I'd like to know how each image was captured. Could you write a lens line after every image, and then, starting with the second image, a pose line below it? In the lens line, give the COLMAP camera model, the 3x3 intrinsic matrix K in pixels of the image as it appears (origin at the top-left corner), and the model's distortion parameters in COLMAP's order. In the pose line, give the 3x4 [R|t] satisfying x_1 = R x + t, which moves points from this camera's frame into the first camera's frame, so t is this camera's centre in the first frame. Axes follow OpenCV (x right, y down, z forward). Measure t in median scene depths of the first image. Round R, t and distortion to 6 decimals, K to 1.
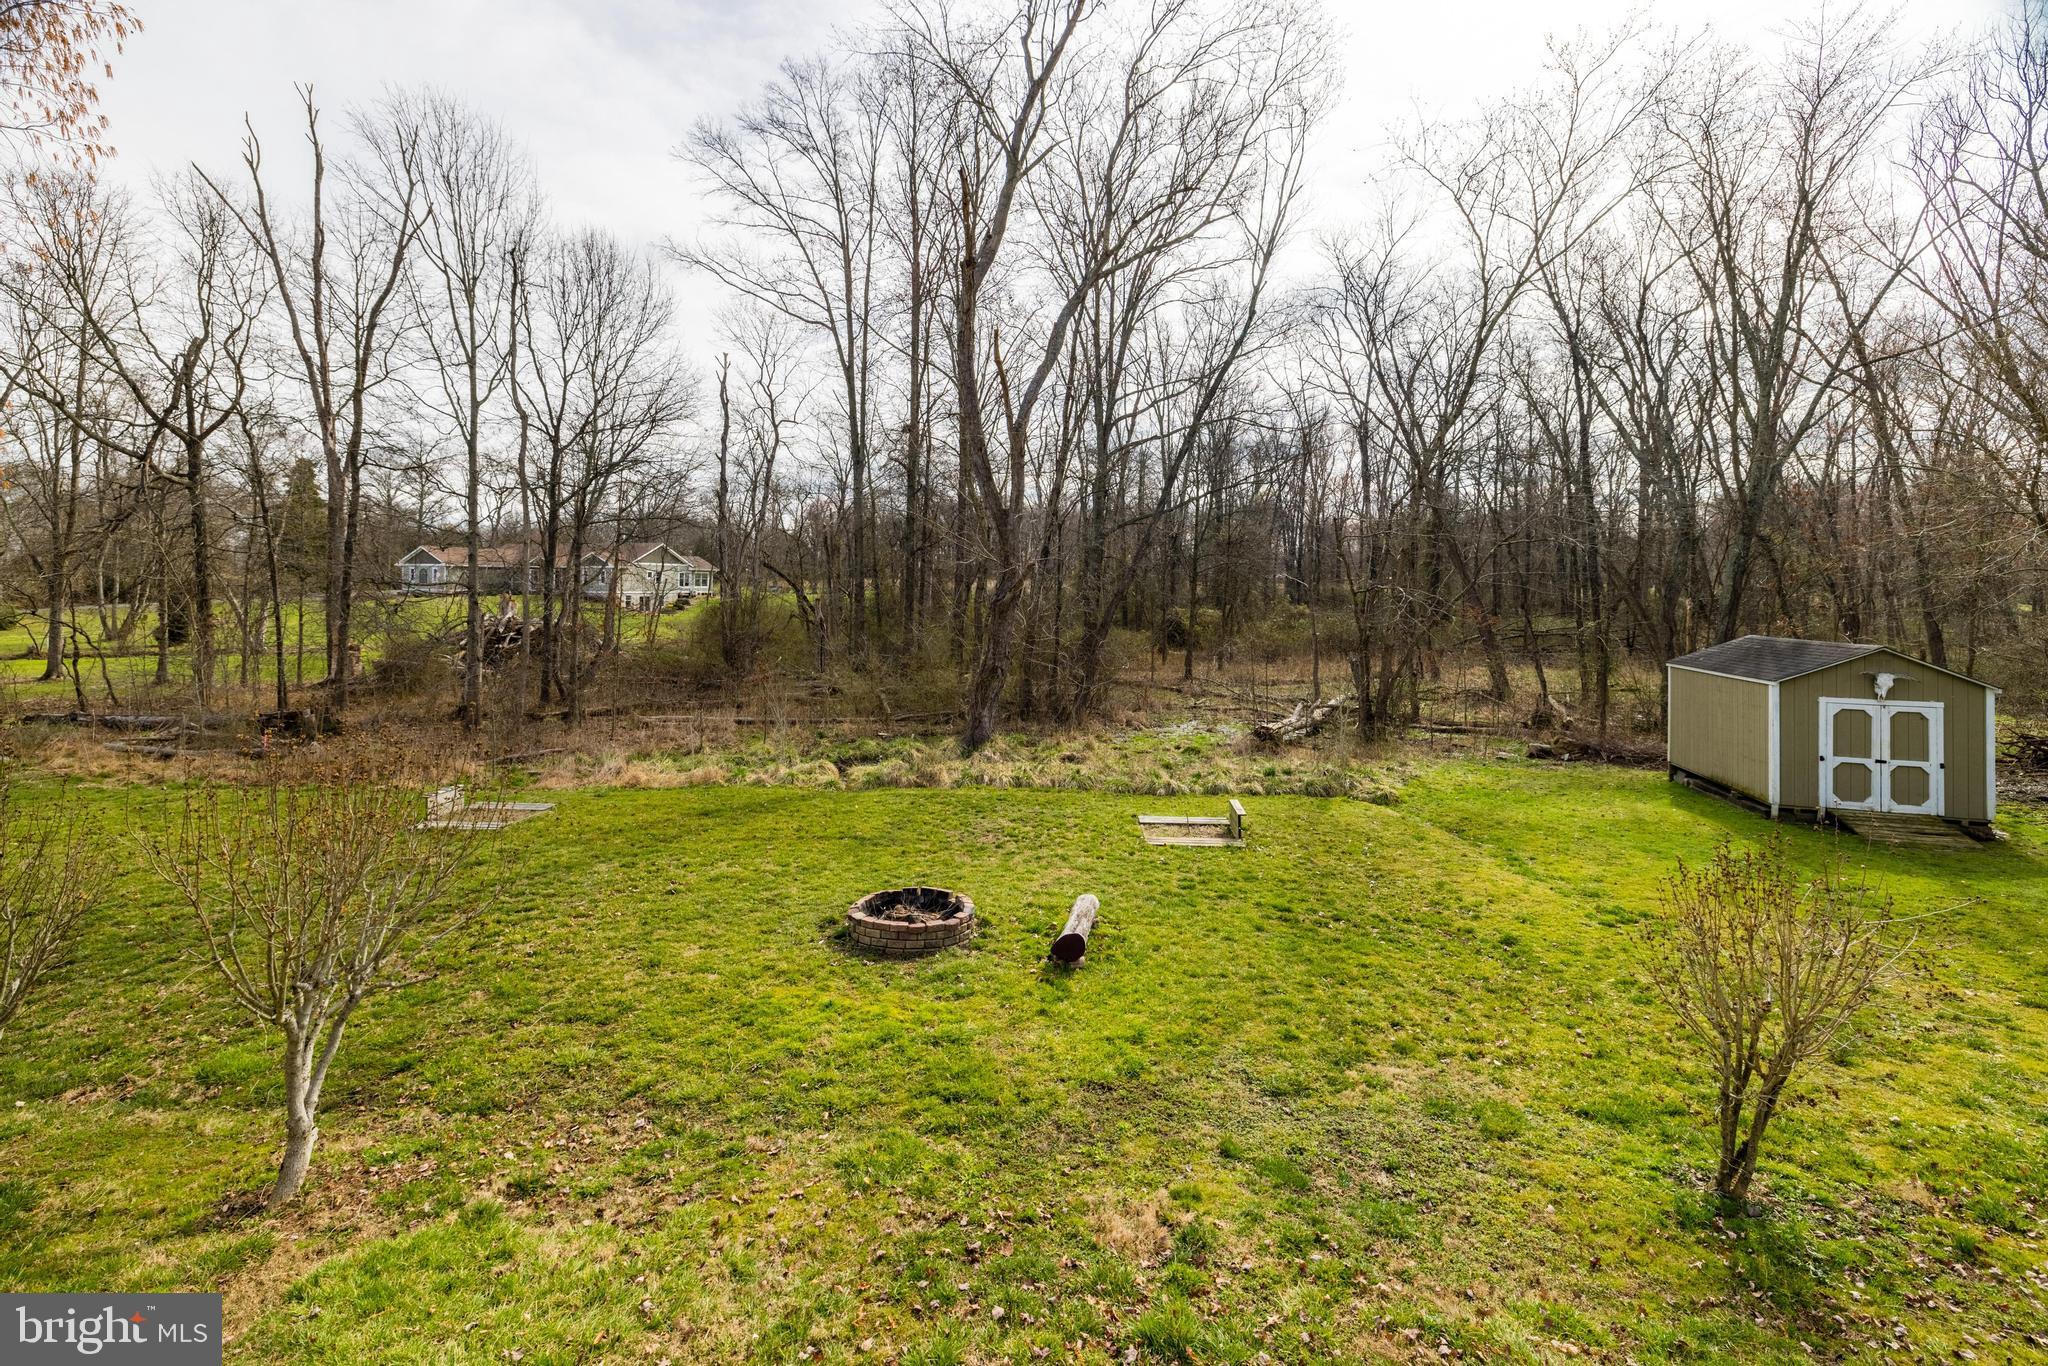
lens RADIAL K [[880.1, 0, 1023.3], [0, 880.1, 567.2], [0, 0, 1]] dist [-0.002580, 0.000874]
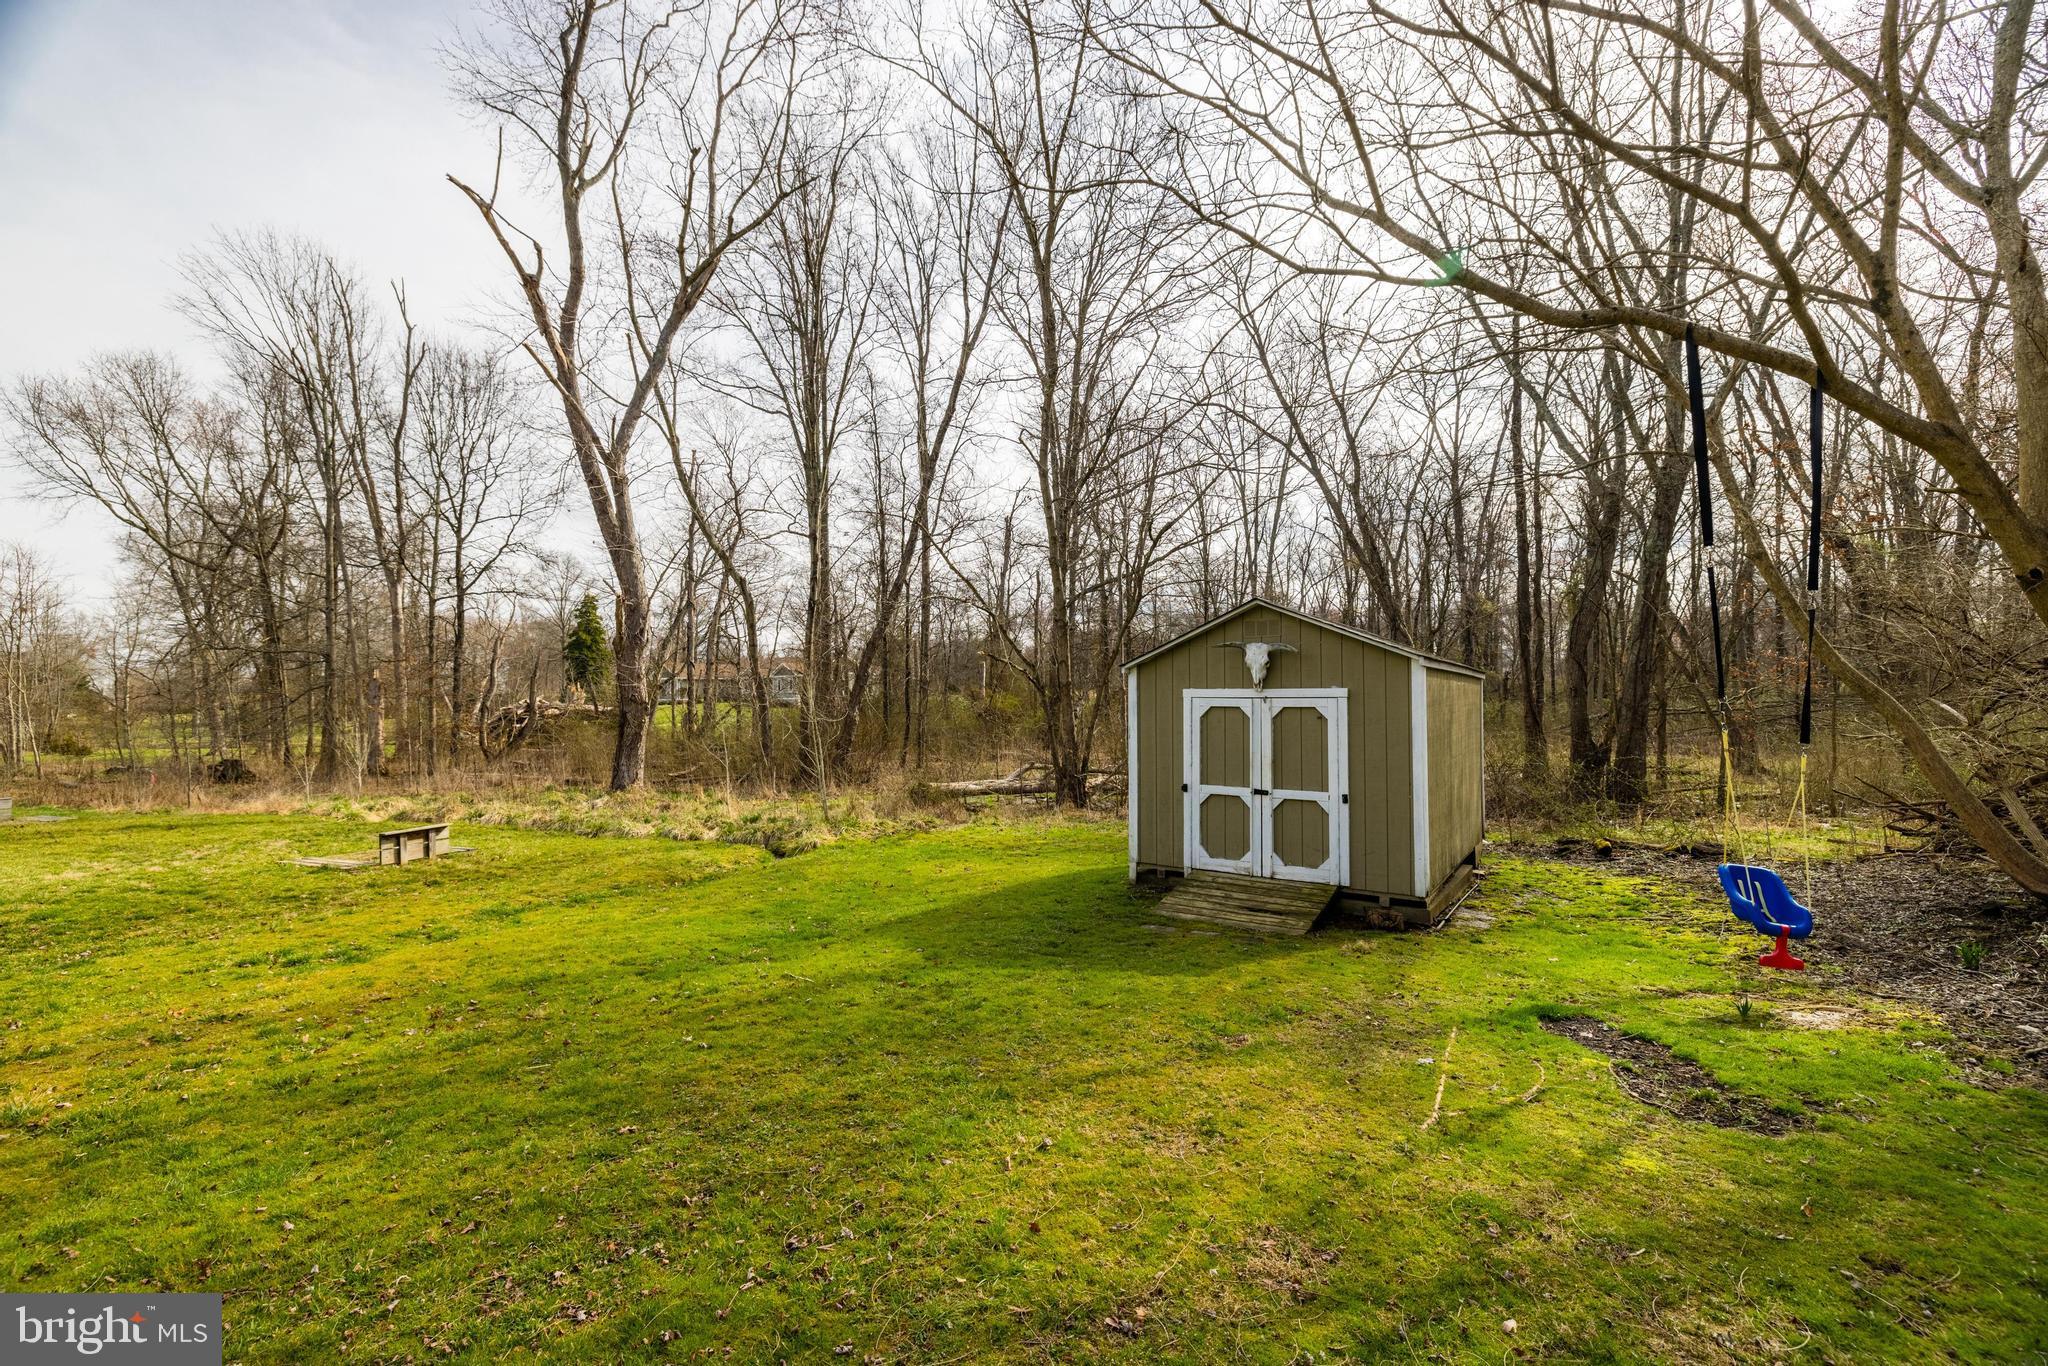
lens RADIAL K [[871.7, 0, 1015.8], [0, 871.7, 670.7], [0, 0, 1]] dist [-0.000127, -0.000632]
pose [[0.942923, -0.032014, -0.331468, 0.505483], [0.026860, 0.999437, -0.020118, 0.072745], [0.331925, 0.010067, 0.943252, 0.192514]]
